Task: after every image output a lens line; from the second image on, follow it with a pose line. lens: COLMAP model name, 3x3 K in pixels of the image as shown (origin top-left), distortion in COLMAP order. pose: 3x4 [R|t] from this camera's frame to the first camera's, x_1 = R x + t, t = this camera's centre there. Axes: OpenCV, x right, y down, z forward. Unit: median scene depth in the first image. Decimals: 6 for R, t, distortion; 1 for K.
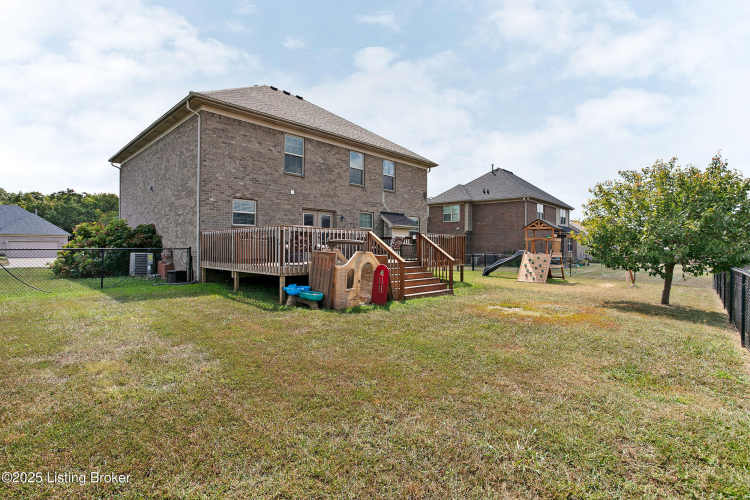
lens RADIAL K [[366.6, 0, 374.5], [0, 366.6, 251.0], [0, 0, 1]] dist [0.001095, -0.000113]
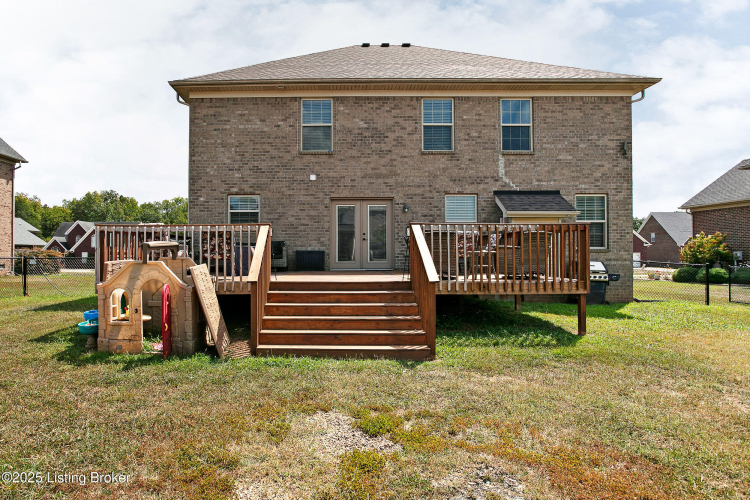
lens RADIAL K [[432.6, 0, 375.0], [0, 432.6, 247.1], [0, 0, 1]] dist [-0.018071, 0.000853]
pose [[0.681960, -0.020757, -0.731095, 0.446929], [-0.003754, 0.999485, -0.031879, 0.000668], [0.731380, 0.024485, 0.681530, 0.494591]]
